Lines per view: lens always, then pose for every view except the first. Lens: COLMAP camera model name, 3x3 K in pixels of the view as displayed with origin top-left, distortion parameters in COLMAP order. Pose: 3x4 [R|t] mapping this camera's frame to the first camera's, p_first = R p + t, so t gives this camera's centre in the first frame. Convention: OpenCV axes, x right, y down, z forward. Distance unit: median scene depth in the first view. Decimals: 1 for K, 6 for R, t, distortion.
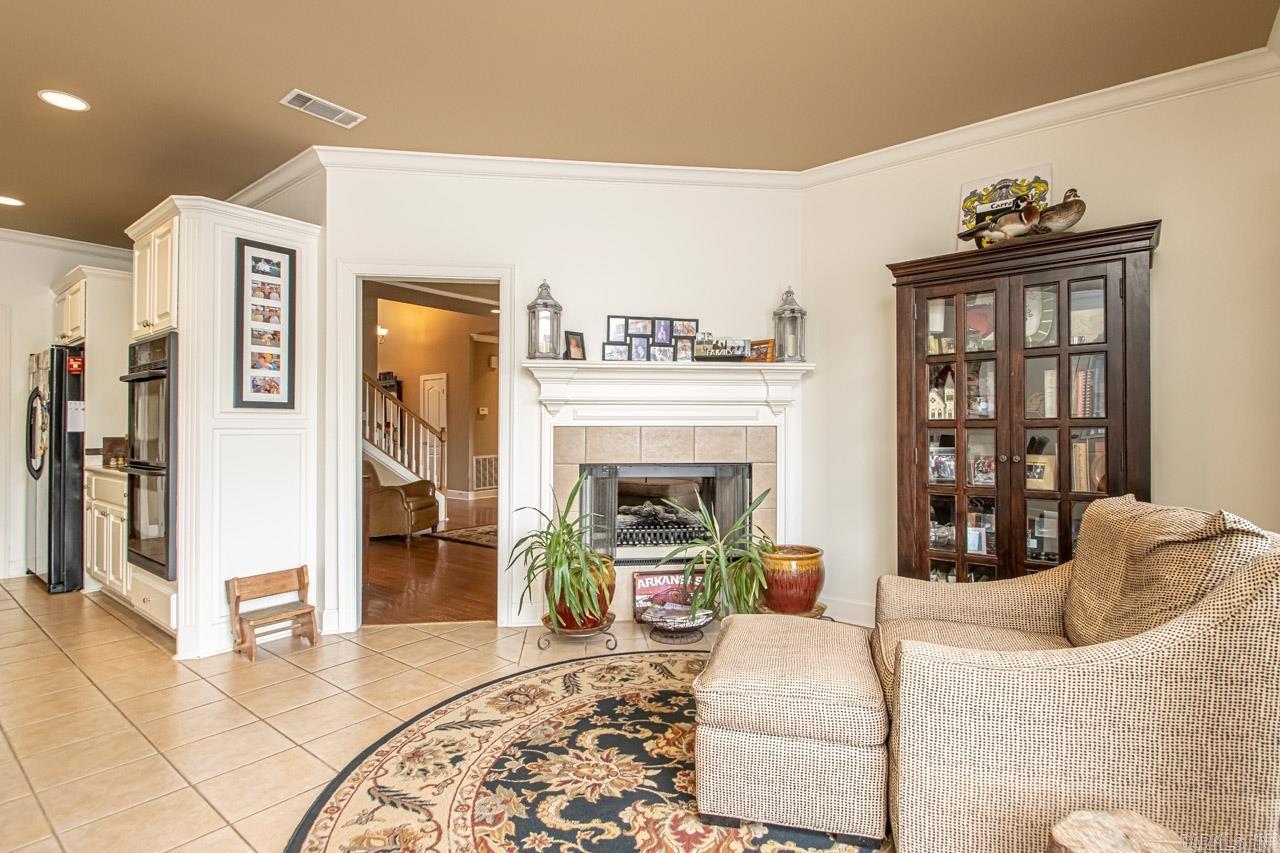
lens RADIAL K [[608.9, 0, 640.7], [0, 608.9, 425.2], [0, 0, 1]] dist [0.004615, 0.000010]
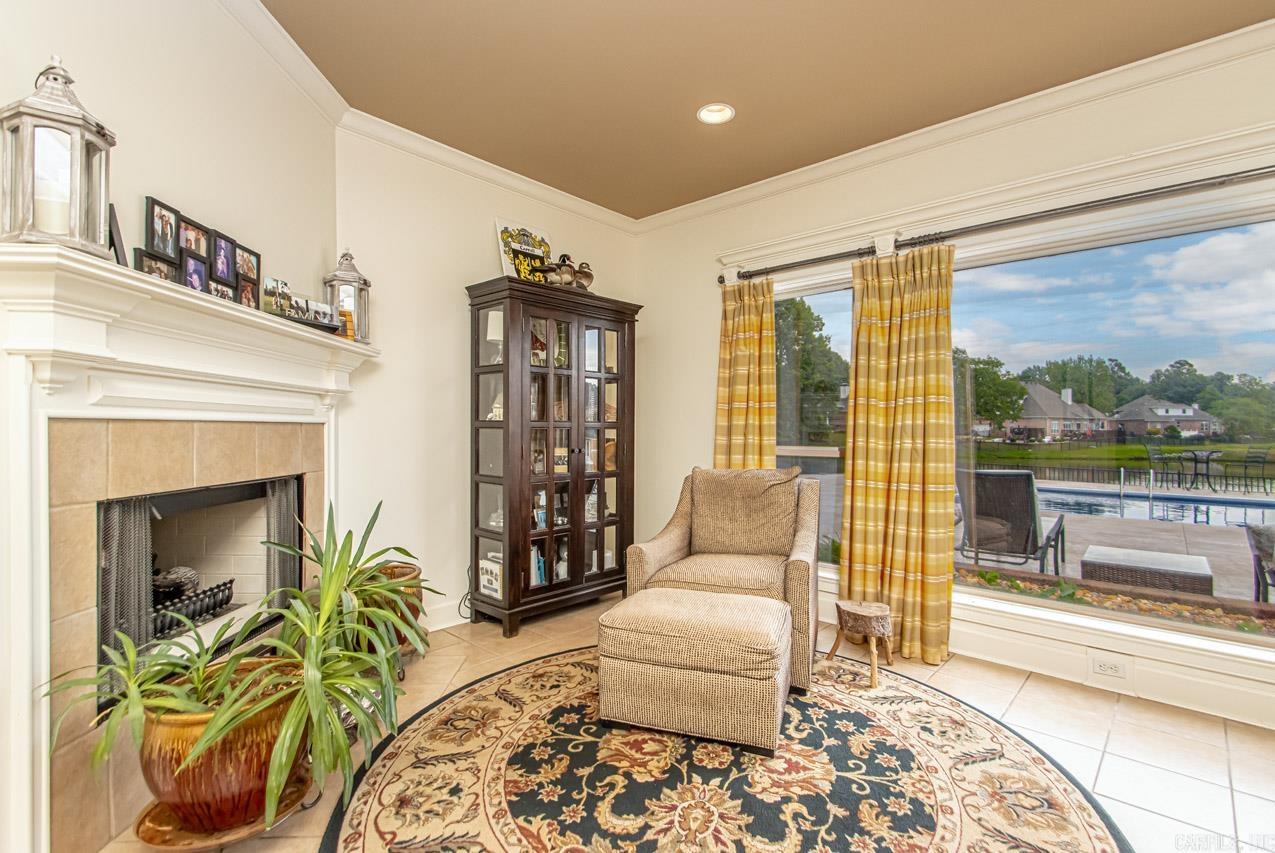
lens RADIAL K [[606.5, 0, 637.4], [0, 606.5, 430.6], [0, 0, 1]] dist [0.004615, 0.000010]
pose [[0.069195, 0.002065, 0.997601, -0.840796], [-0.005728, 0.999982, -0.001673, 0.015630], [-0.997587, -0.005598, 0.069206, 0.910281]]
